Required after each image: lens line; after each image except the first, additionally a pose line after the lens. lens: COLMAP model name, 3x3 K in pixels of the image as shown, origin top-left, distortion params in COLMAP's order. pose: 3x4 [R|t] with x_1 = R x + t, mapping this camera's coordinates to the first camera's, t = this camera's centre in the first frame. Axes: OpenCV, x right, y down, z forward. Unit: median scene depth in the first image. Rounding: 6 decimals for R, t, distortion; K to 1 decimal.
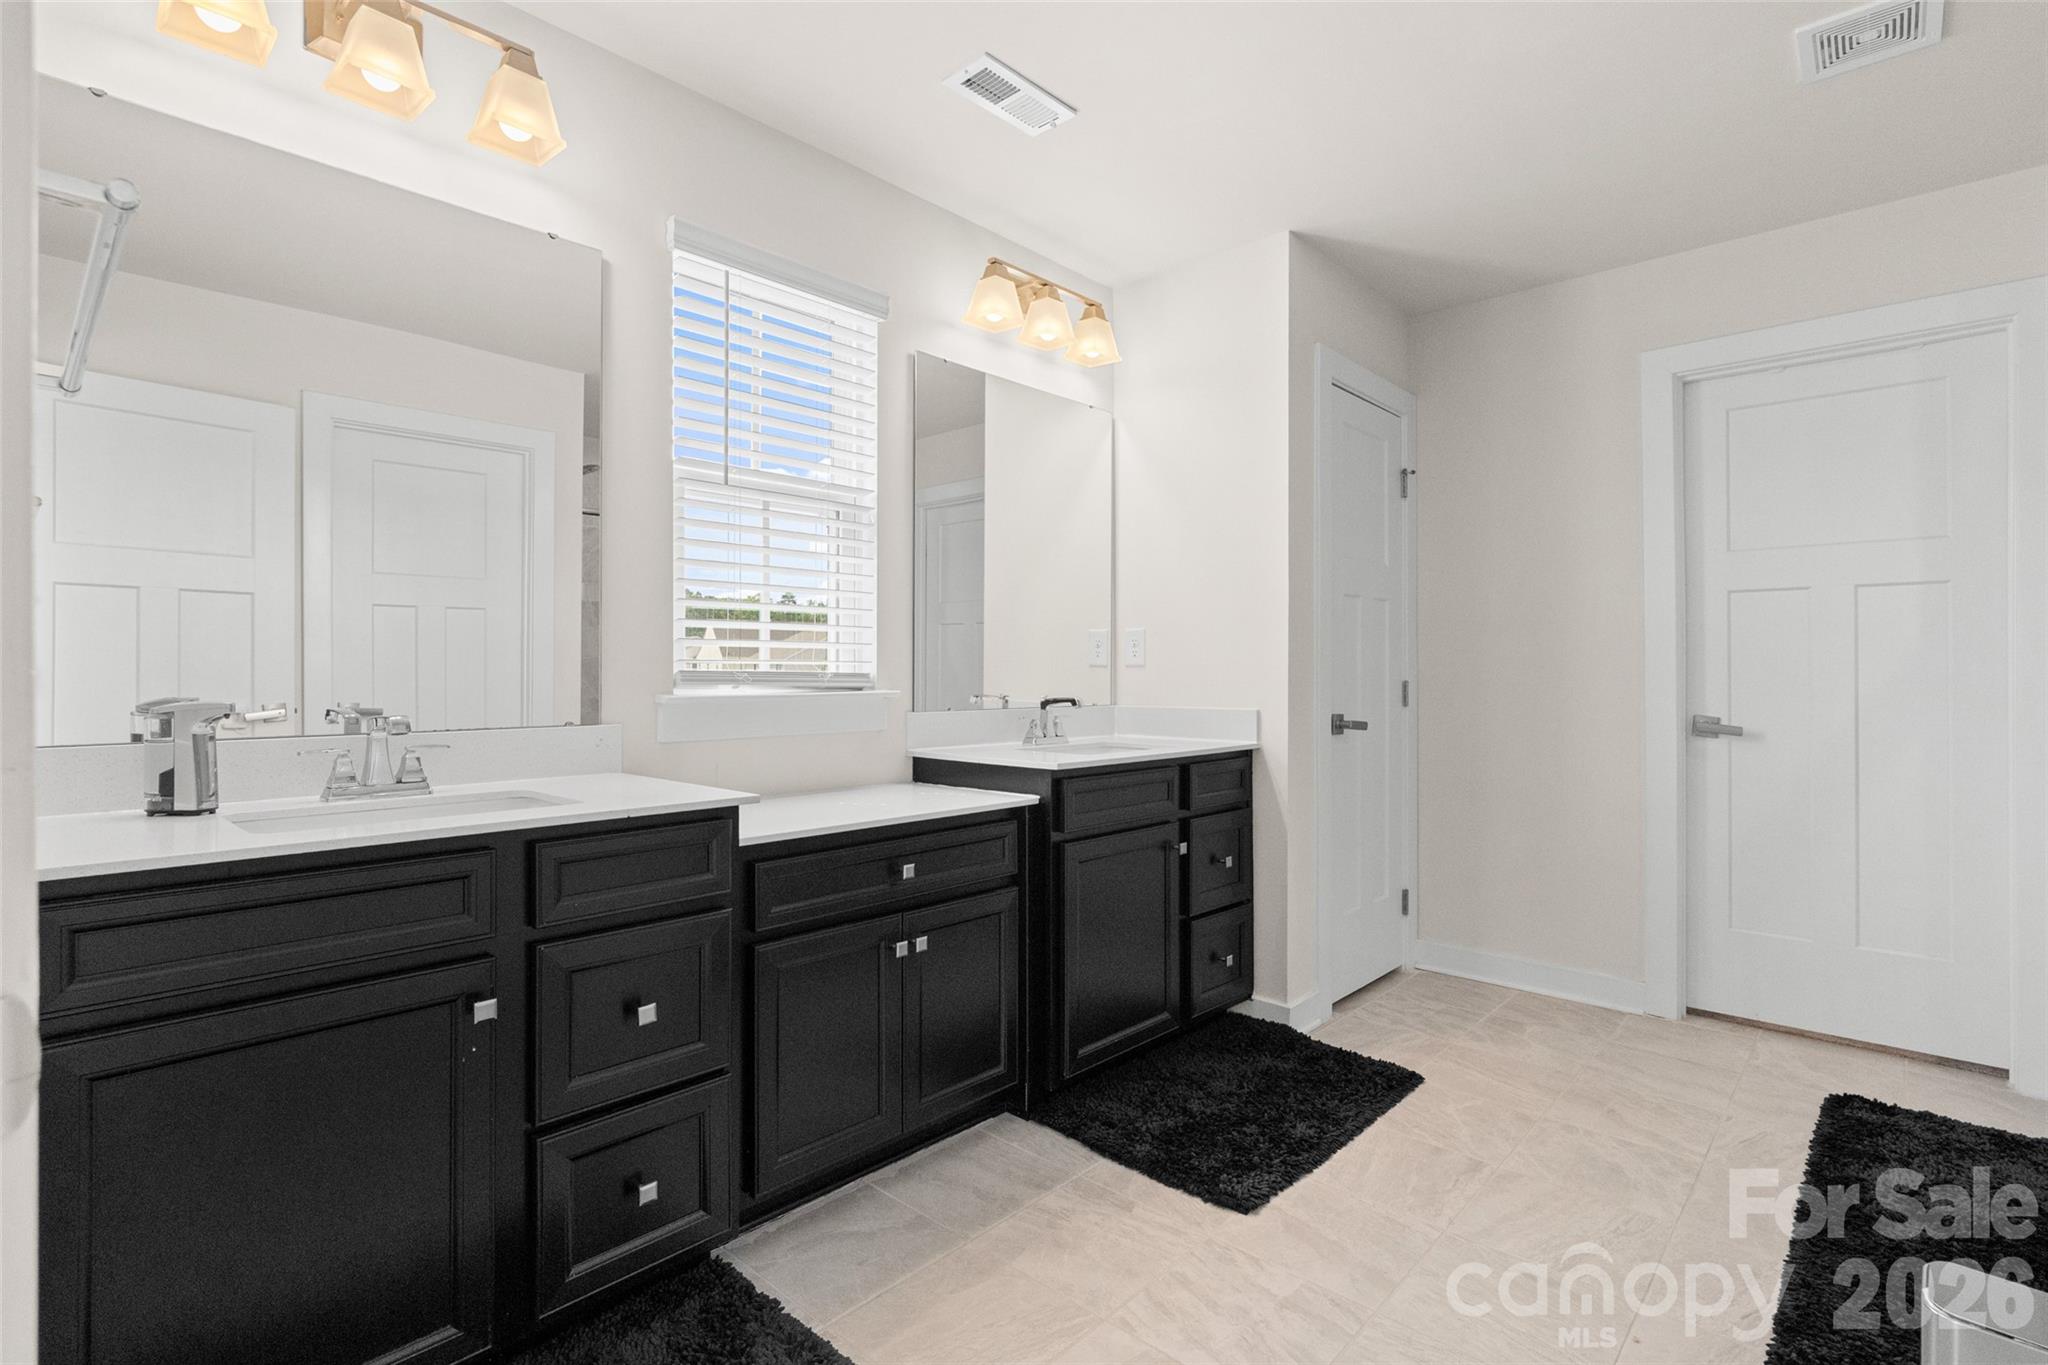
lens RADIAL K [[969.5, 0, 1024.0], [0, 969.5, 682.5], [0, 0, 1]] dist [-0.003920, -0.000638]
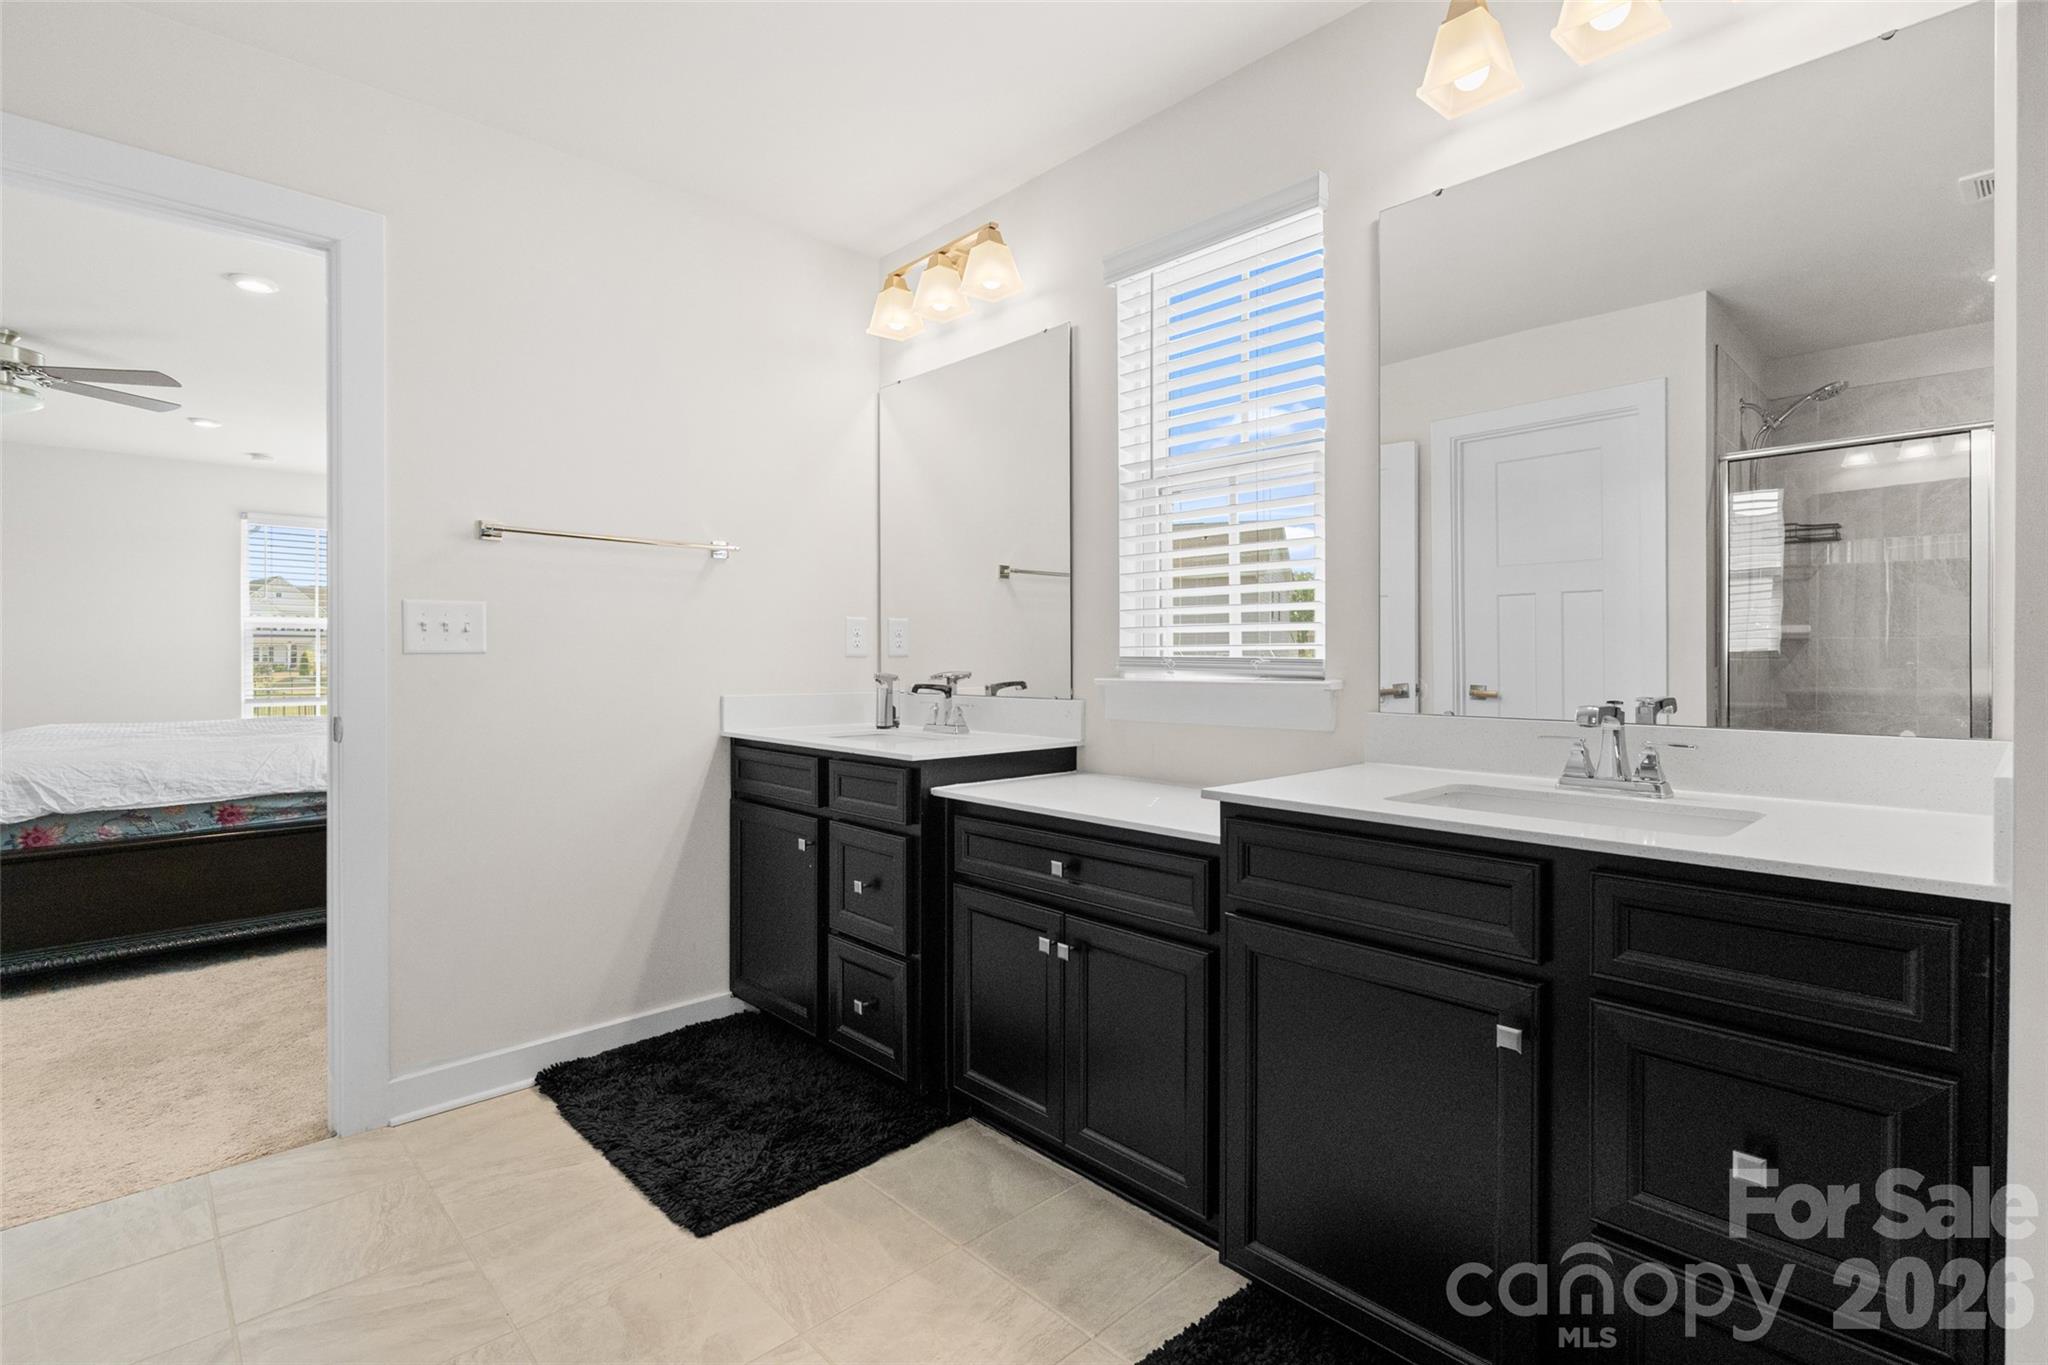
lens RADIAL K [[946.1, 0, 1025.8], [0, 946.1, 674.2], [0, 0, 1]] dist [0.000598, -0.000054]
pose [[-0.046753, 0.016201, -0.998775, 0.680165], [-0.010096, 0.999810, 0.016690, -0.008152], [0.998855, 0.010864, -0.046581, 0.858881]]
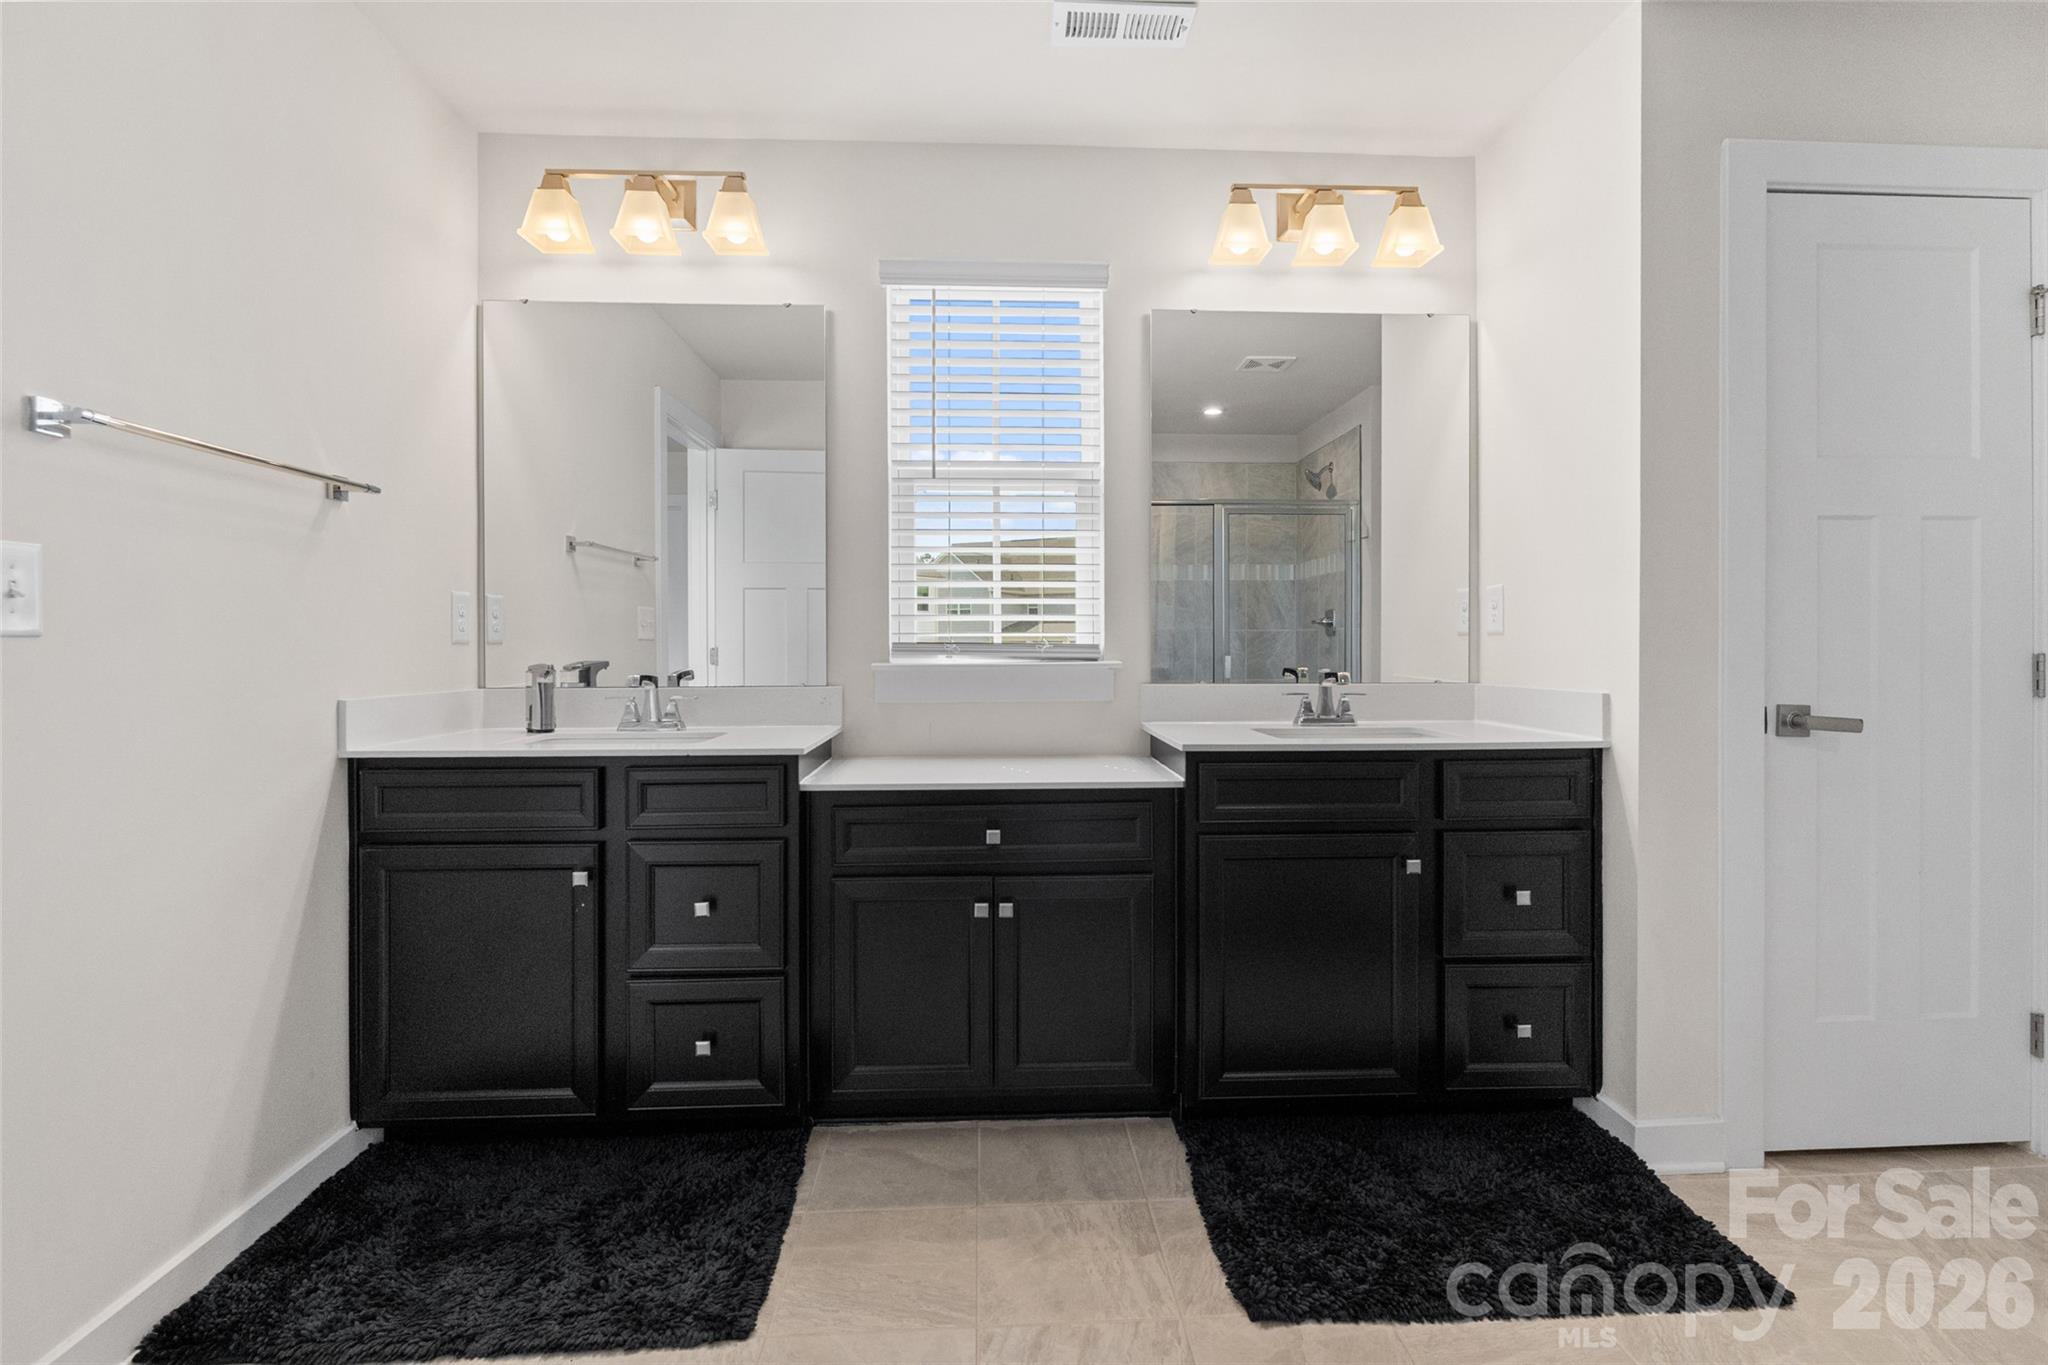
lens RADIAL K [[956.4, 0, 1020.1], [0, 956.4, 665.6], [0, 0, 1]] dist [-0.002097, -0.000192]
pose [[0.719140, 0.010912, -0.694779, 0.513942], [-0.003235, 0.999918, 0.012357, 0.000451], [0.694858, -0.006639, 0.719117, 0.247630]]
